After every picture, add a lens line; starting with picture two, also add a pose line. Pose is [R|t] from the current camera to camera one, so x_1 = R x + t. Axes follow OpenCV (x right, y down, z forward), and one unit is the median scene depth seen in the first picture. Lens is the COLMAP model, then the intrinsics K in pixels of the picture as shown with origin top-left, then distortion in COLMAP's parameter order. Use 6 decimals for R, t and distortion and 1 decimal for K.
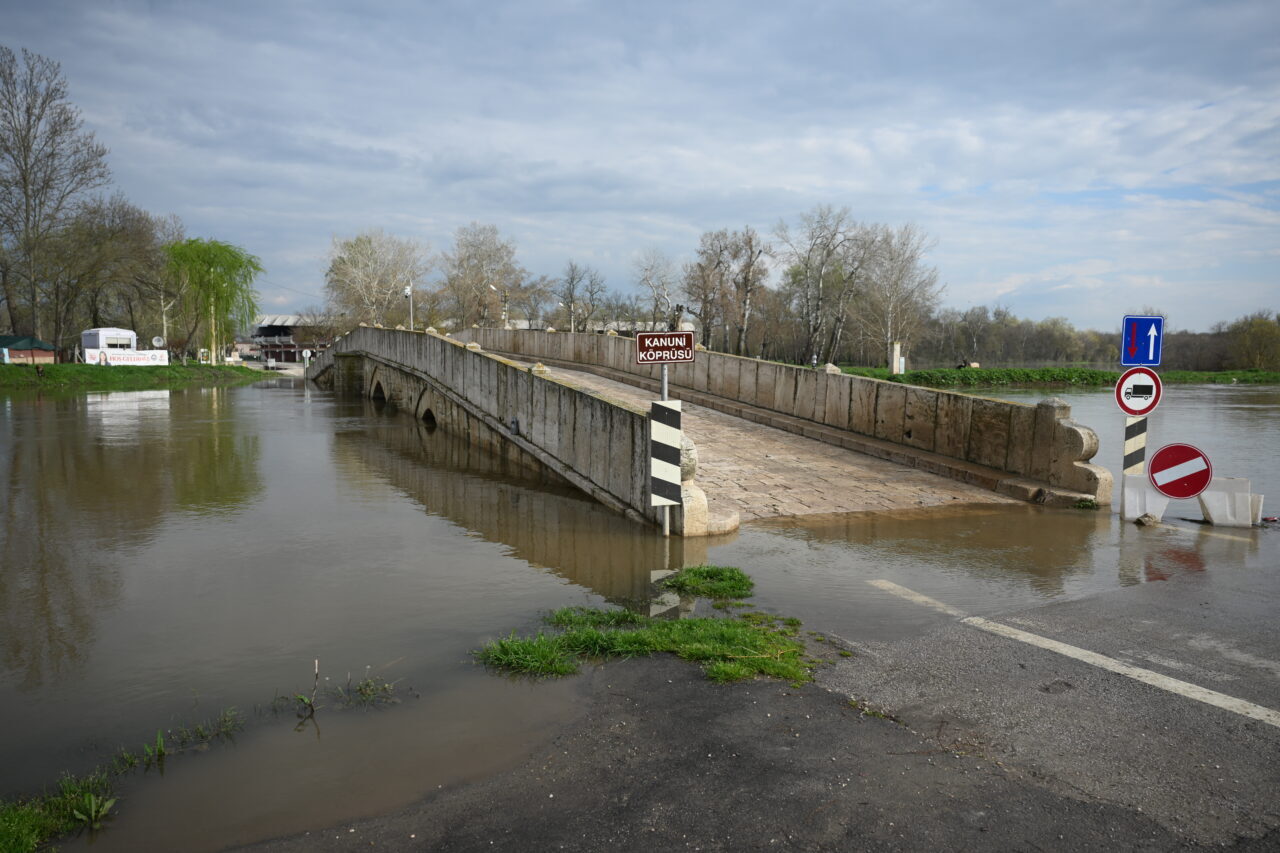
lens RADIAL K [[933.6, 0, 640.0], [0, 933.6, 426.5], [0, 0, 1]] dist [-0.000587, -0.002091]
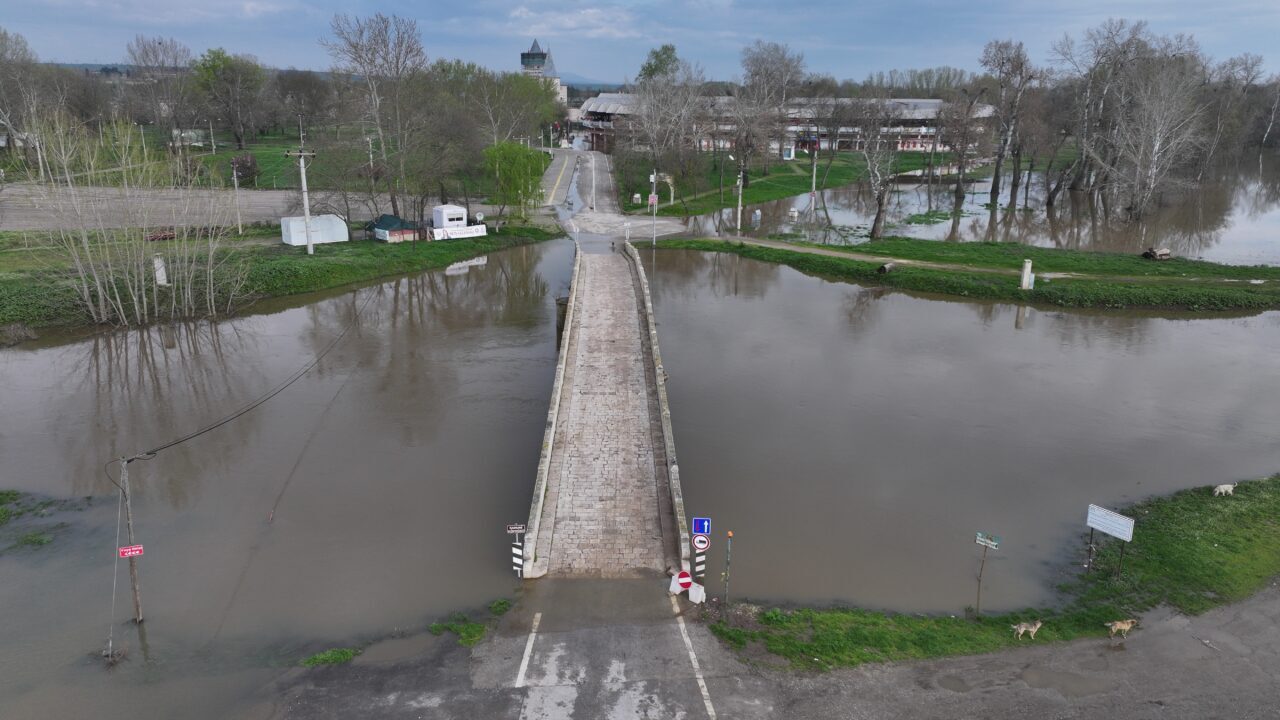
lens RADIAL K [[909.0, 0, 640.0], [0, 909.0, 360.0], [0, 0, 1]] dist [0.021172, -0.001385]
pose [[0.938818, 0.108257, -0.326959, 0.530216], [-0.038054, 0.976109, 0.213925, -0.509743], [0.342306, -0.188394, 0.920508, -0.655753]]
